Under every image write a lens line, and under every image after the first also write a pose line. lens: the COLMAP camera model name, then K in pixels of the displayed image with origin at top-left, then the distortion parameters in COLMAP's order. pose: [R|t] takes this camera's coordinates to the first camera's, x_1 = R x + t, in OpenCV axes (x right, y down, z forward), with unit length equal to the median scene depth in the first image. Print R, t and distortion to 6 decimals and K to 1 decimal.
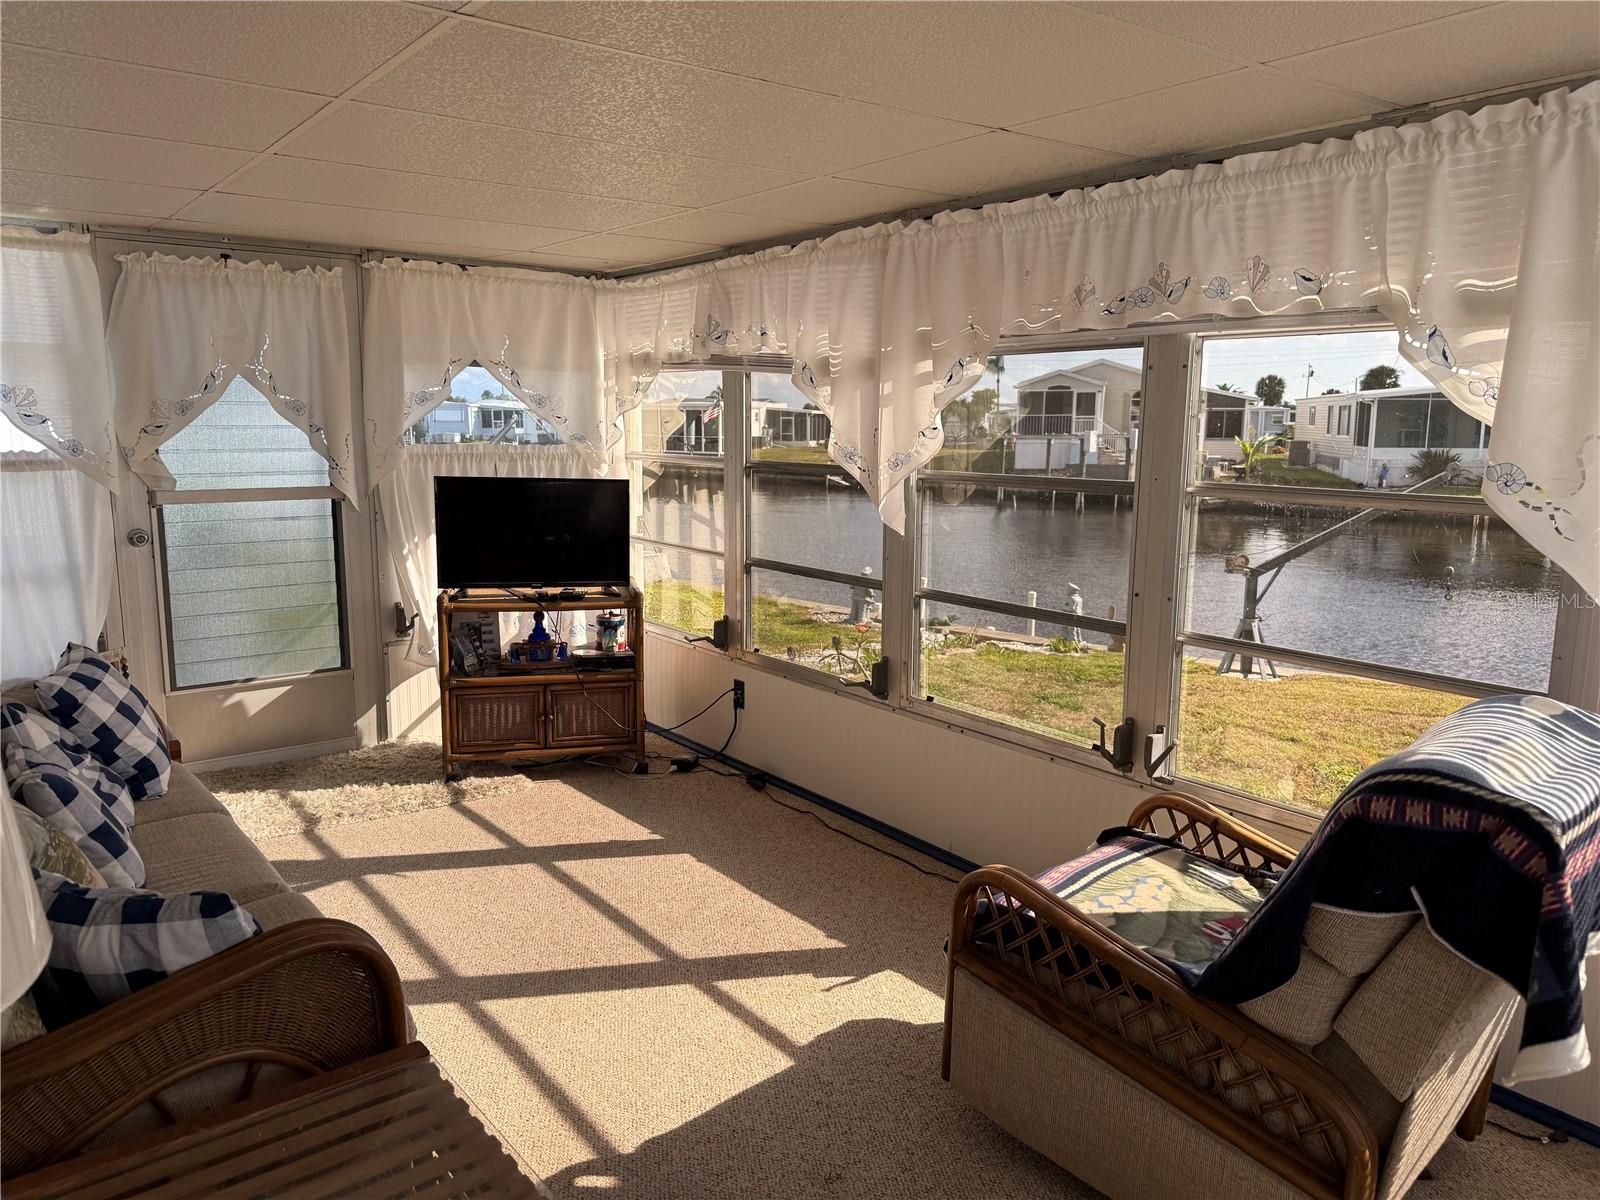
lens RADIAL K [[1114.2, 0, 802.9], [0, 1114.2, 608.7], [0, 0, 1]] dist [0.120341, -0.155909]
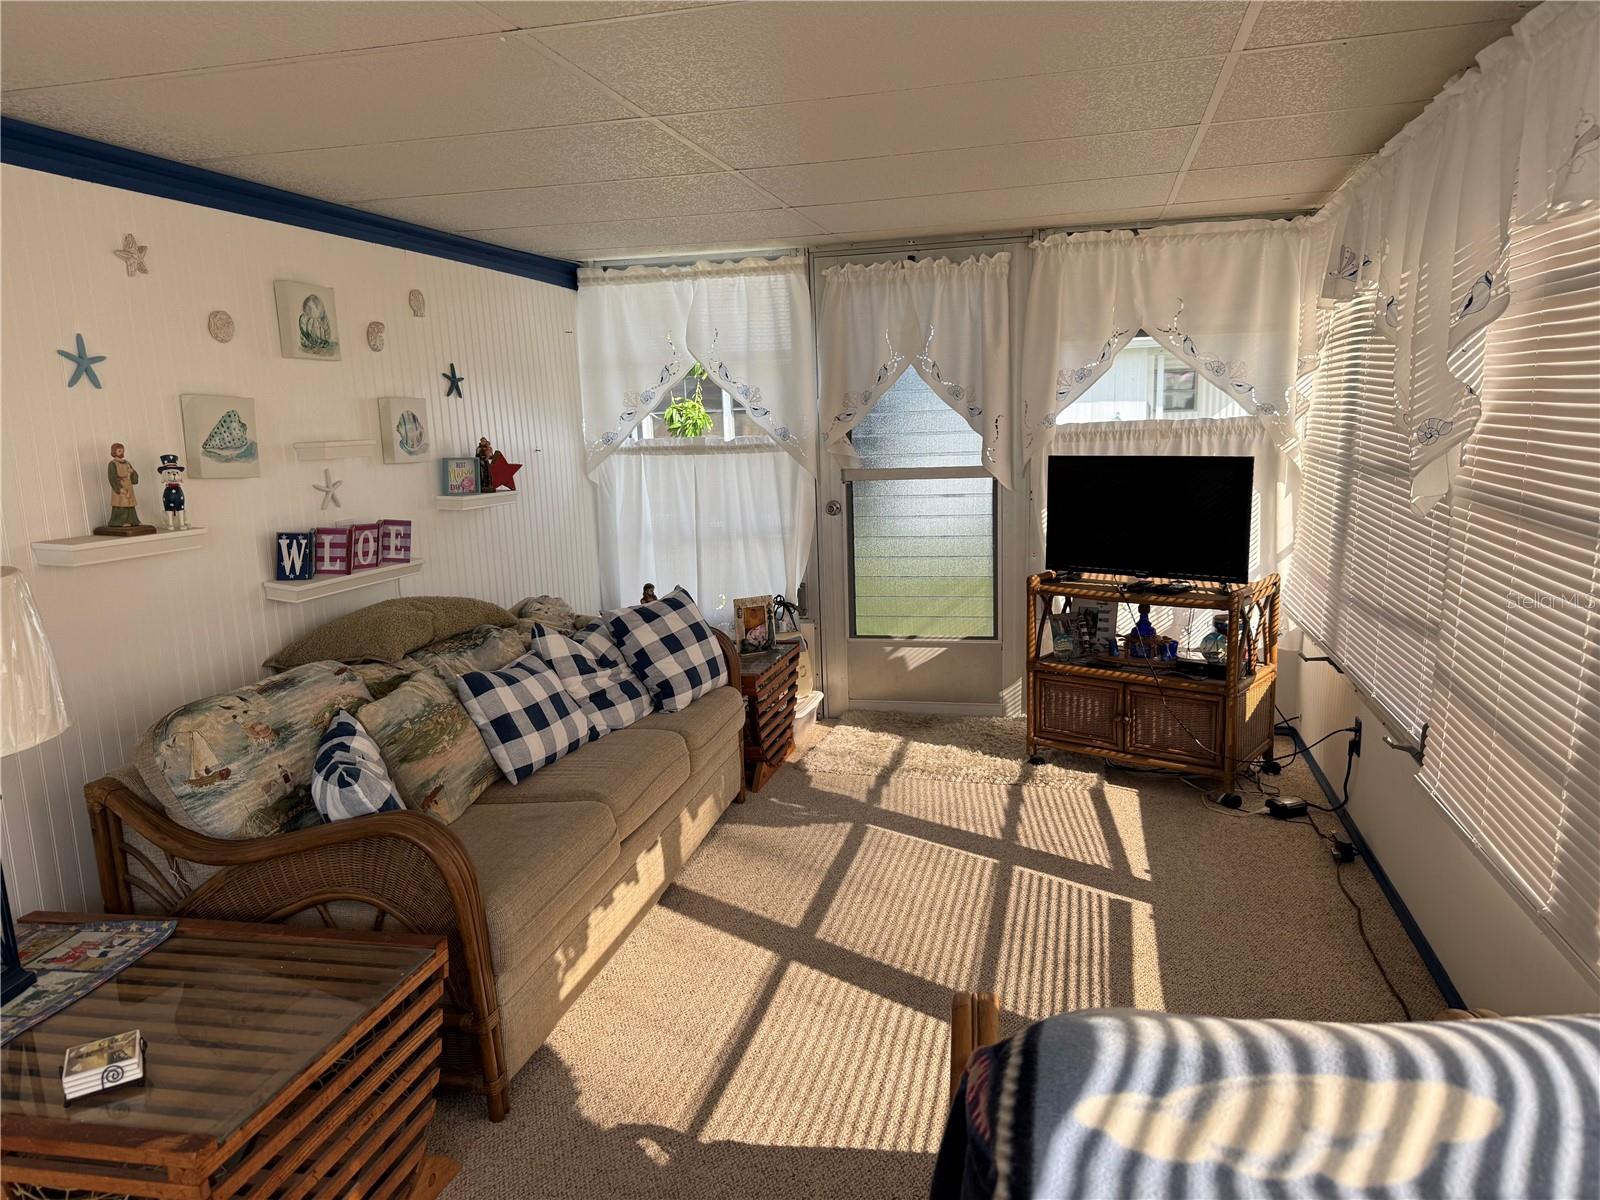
lens RADIAL K [[1099.6, 0, 819.7], [0, 1099.6, 630.3], [0, 0, 1]] dist [0.114507, -0.303493]
pose [[0.620644, 0.121196, -0.774670, 0.309817], [-0.091829, 0.992418, 0.081692, -0.025939], [0.778697, 0.020435, 0.627067, 0.240281]]
